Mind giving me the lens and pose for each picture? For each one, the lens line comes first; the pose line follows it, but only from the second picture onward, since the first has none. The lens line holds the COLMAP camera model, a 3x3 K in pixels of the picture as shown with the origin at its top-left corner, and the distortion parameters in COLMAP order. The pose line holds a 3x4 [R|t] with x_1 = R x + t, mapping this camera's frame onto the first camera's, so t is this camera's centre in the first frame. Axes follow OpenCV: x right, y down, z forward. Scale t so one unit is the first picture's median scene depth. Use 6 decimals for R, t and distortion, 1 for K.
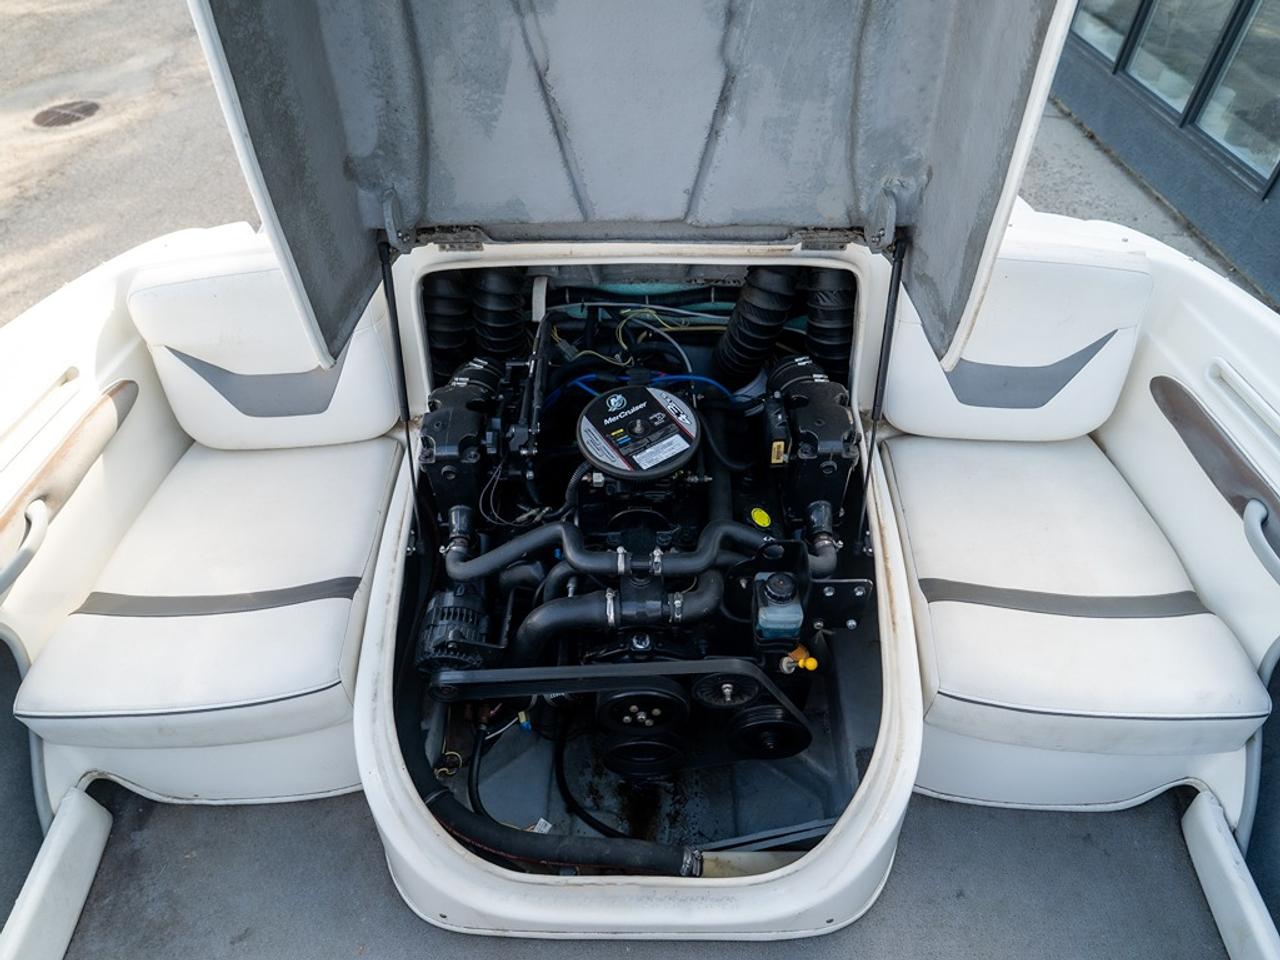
lens RADIAL K [[746.7, 0, 637.3], [0, 746.7, 457.5], [0, 0, 1]] dist [-0.007070, -0.002555]
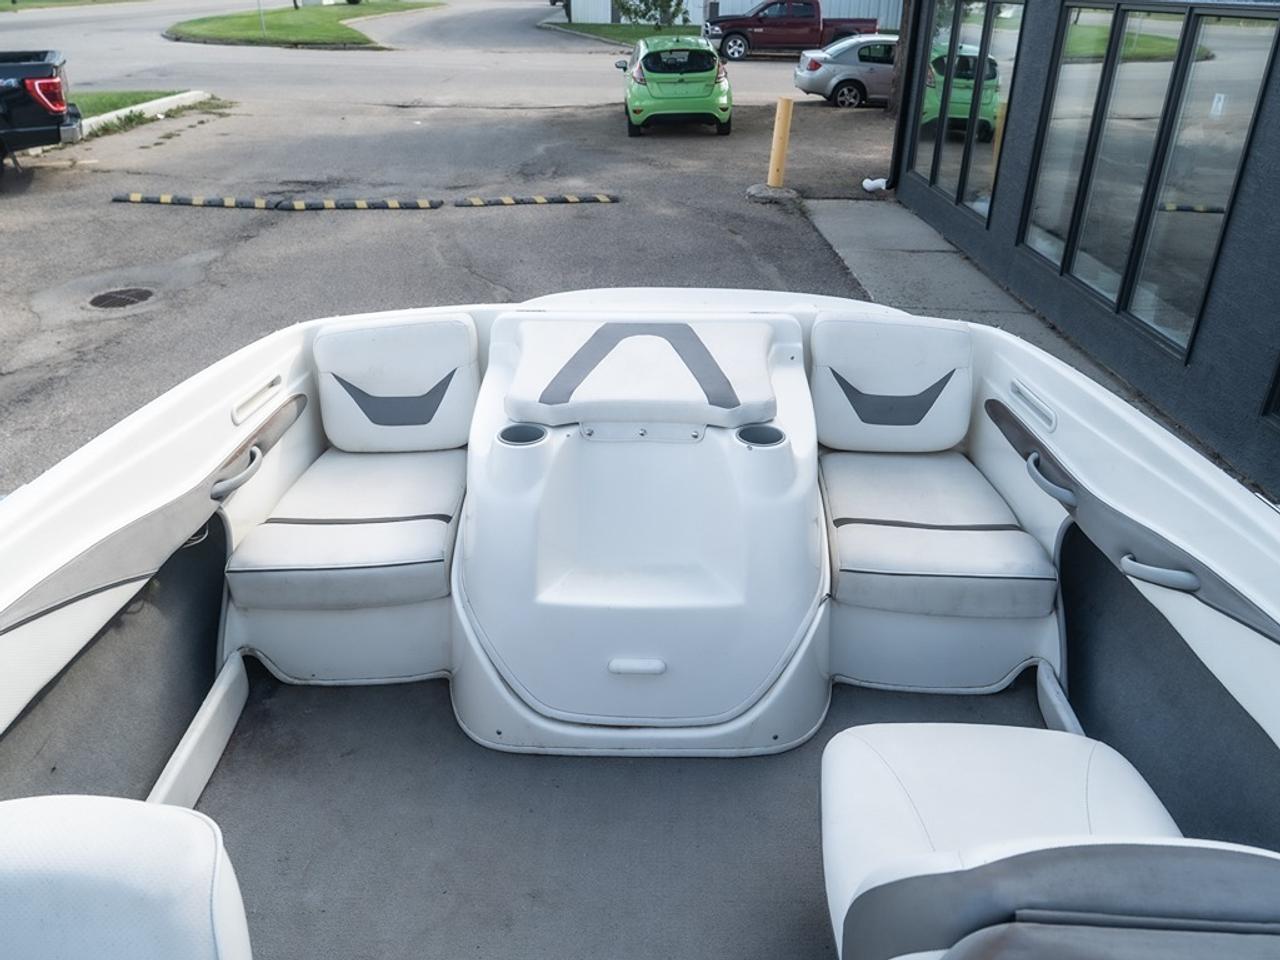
lens RADIAL K [[907.2, 0, 639.8], [0, 907.2, 428.8], [0, 0, 1]] dist [-0.003584, -0.000068]
pose [[0.999825, 0.018257, -0.003967, -0.000079], [-0.018518, 0.940200, -0.340120, 0.608382], [-0.002480, 0.340135, 0.940374, -0.738640]]
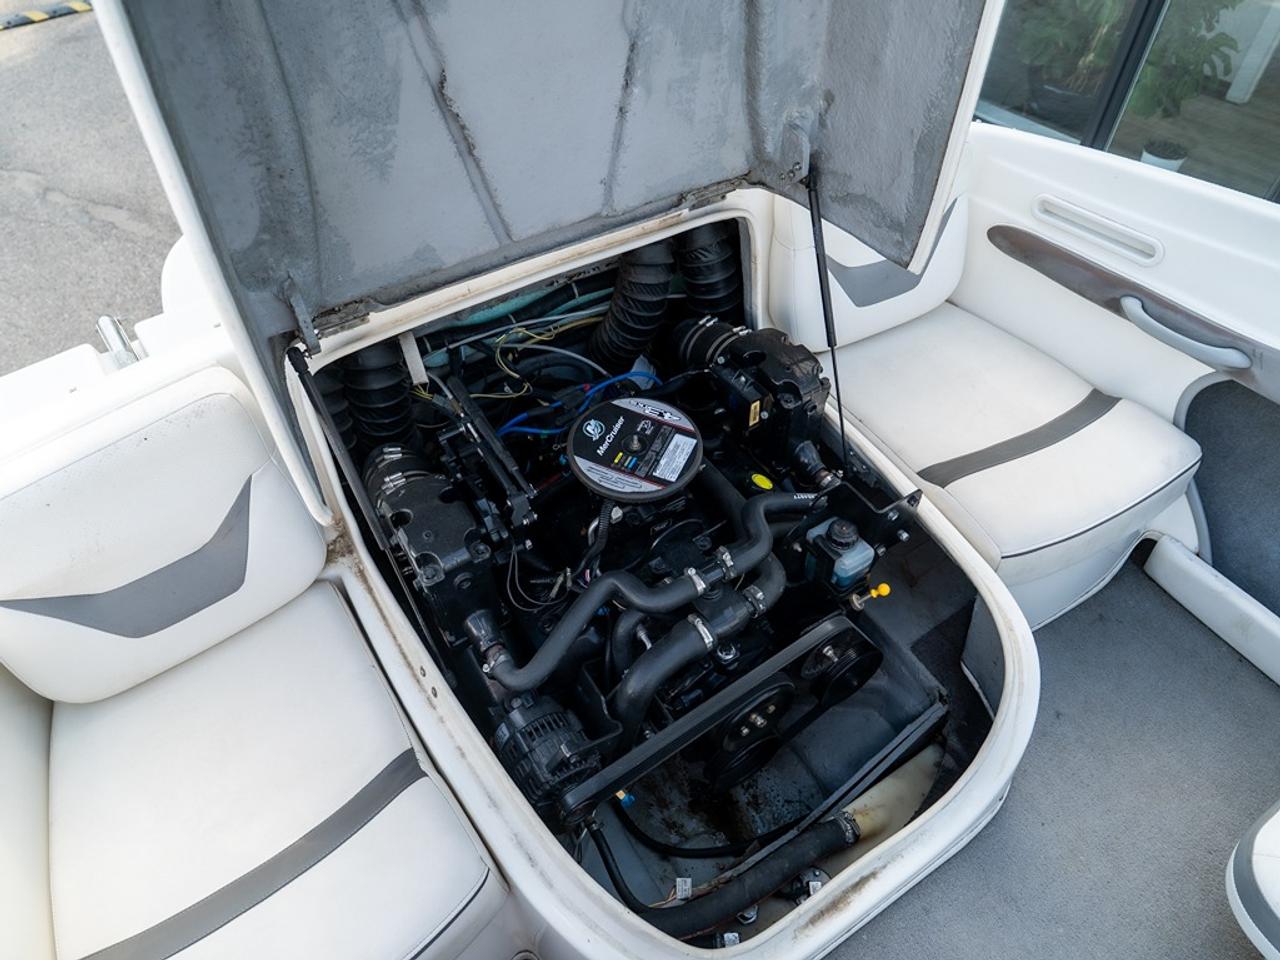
lens RADIAL K [[755.1, 0, 641.3], [0, 755.1, 463.8], [0, 0, 1]] dist [-0.007557, -0.001258]
pose [[0.853206, -0.396135, 0.339287, -0.314740], [0.388289, 0.916740, 0.093909, -0.101599], [-0.348239, 0.051618, 0.935984, 0.132637]]
